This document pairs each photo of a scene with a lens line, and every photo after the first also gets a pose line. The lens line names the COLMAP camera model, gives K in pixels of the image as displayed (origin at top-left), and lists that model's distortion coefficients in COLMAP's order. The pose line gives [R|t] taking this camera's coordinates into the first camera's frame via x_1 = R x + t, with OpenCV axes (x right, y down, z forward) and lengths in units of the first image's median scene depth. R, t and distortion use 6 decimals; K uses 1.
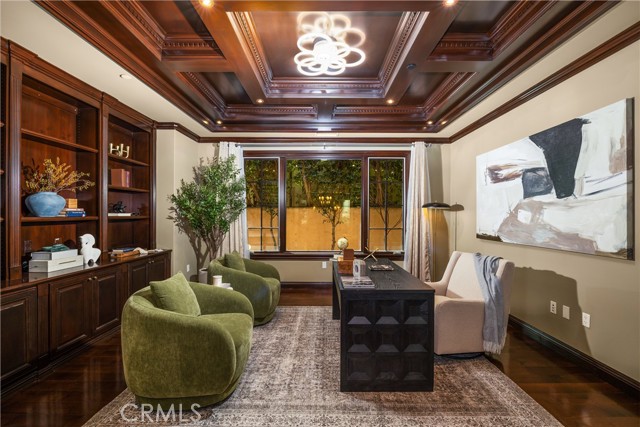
lens RADIAL K [[280.9, 0, 320.0], [0, 280.9, 213.5], [0, 0, 1]] dist [0.000137, -0.000019]
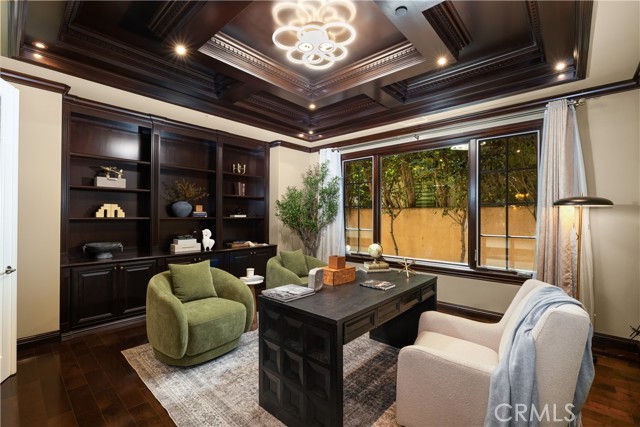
lens RADIAL K [[280.9, 0, 320.0], [0, 280.9, 213.5], [0, 0, 1]] dist [0.000137, -0.000019]
pose [[0.753198, -0.001268, -0.657792, 0.465470], [-0.001220, 0.999994, -0.003325, -0.003334], [0.657792, 0.003307, 0.753192, 0.230567]]
